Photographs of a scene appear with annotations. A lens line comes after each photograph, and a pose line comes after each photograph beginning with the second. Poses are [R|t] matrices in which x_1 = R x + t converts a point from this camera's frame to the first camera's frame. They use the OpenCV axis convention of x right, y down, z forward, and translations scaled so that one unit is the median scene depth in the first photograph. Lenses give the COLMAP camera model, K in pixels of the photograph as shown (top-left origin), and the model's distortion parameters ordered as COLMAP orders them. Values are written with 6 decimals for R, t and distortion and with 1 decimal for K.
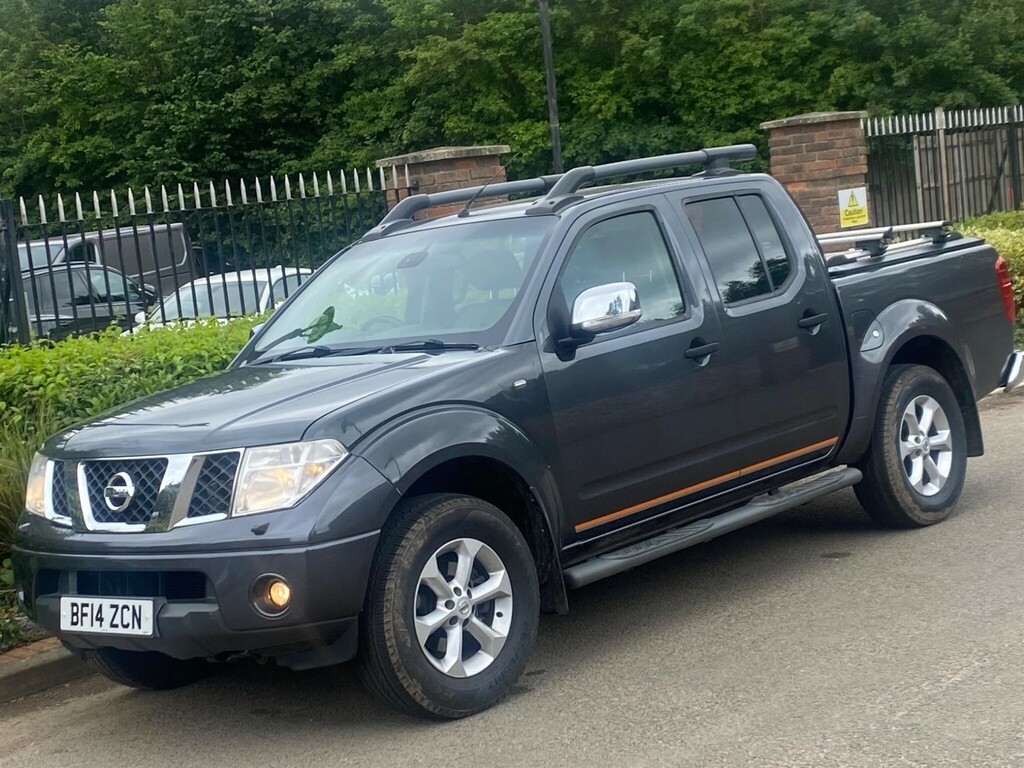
lens RADIAL K [[1789.3, 0, 424.5], [0, 1789.3, 427.1], [0, 0, 1]] dist [0.098522, 0.000000]
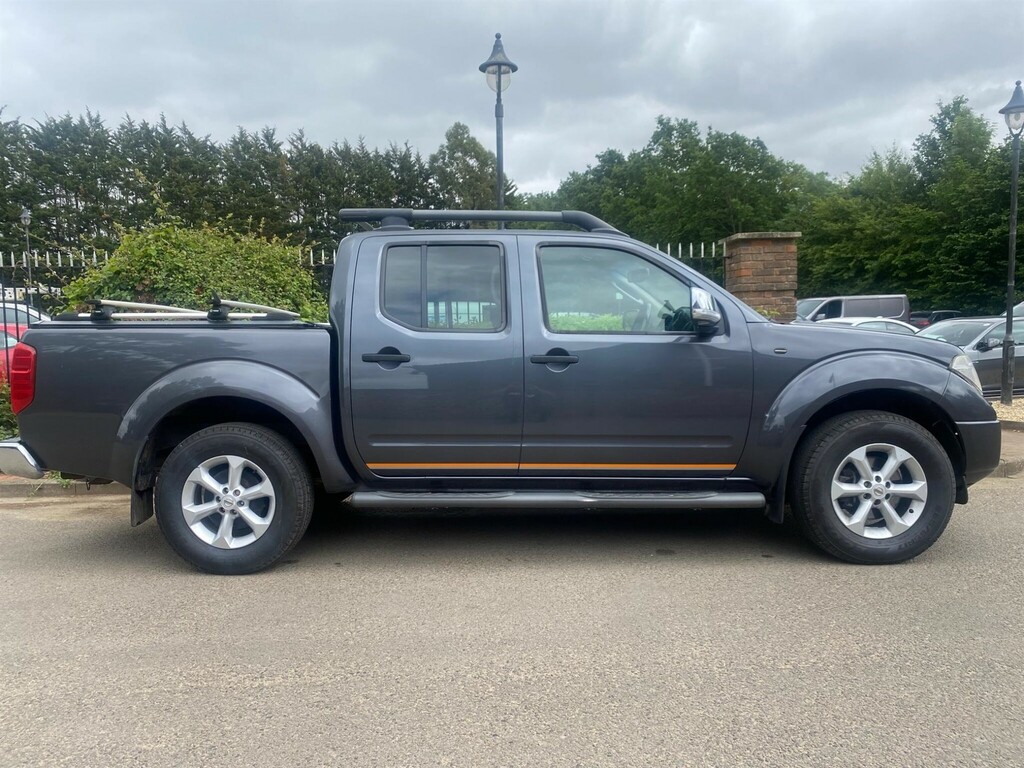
lens RADIAL K [[779.6, 0, 499.7], [0, 779.6, 379.2], [0, 0, 1]] dist [0.005373, 0.006551]
pose [[0.724343, 0.145824, -0.673842, 0.082882], [-0.146025, 0.987651, 0.056766, -0.009612], [0.673798, 0.057280, 0.736692, 0.101226]]
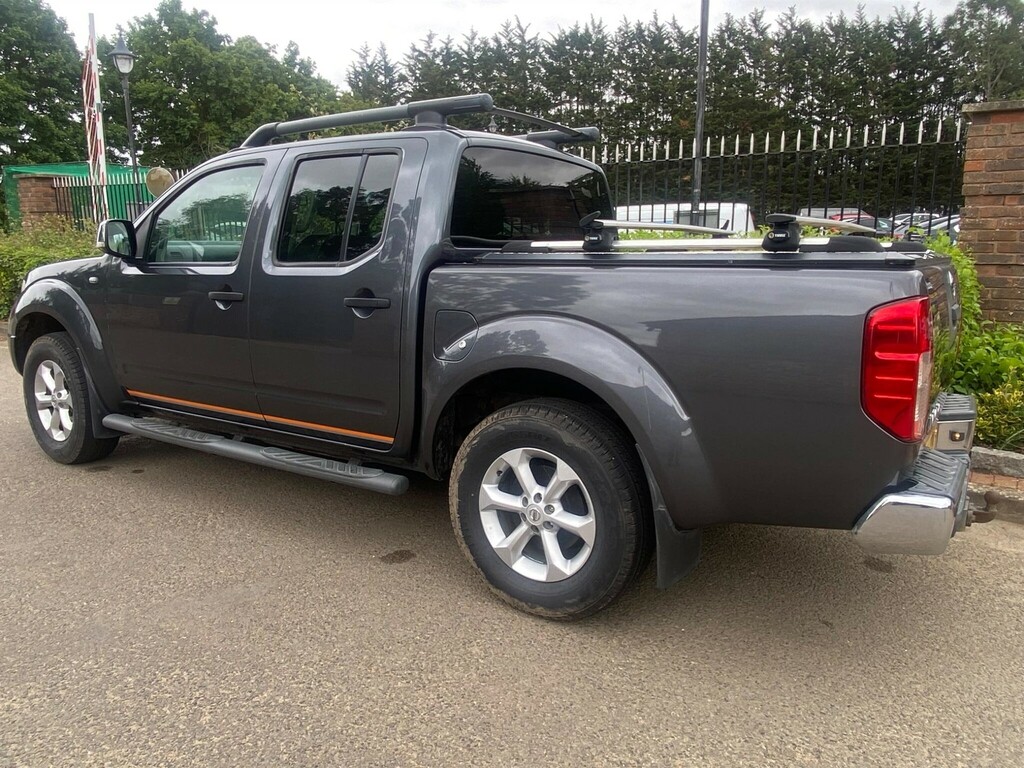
lens RADIAL K [[733.4, 0, 513.3], [0, 733.4, 389.1], [0, 0, 1]] dist [0.030781, -0.032669]
pose [[0.201768, 0.323242, -0.924556, 0.107114], [-0.135287, 0.944120, 0.300558, -0.025375], [0.970045, 0.064438, 0.234224, 0.182331]]
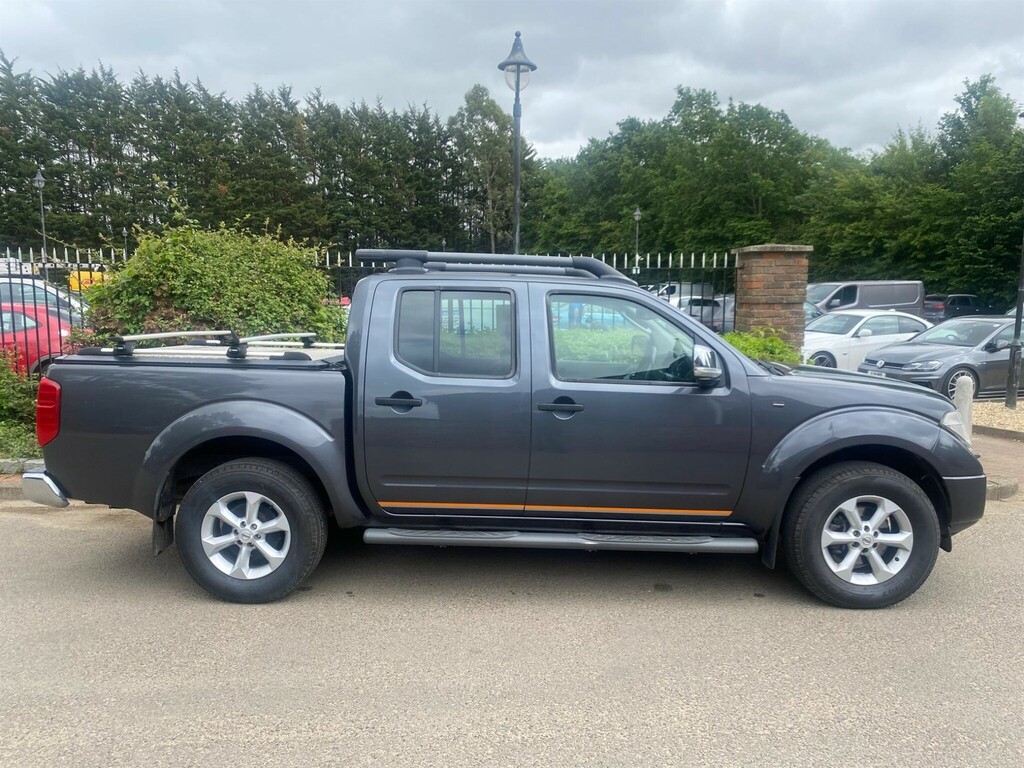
lens RADIAL K [[779.6, 0, 515.4], [0, 779.6, 385.3], [0, 0, 1]] dist [0.005373, 0.006551]
pose [[0.721399, 0.197678, -0.663706, 0.084020], [-0.168342, 0.979704, 0.108820, -0.019476], [0.671747, 0.033227, 0.740035, 0.098805]]
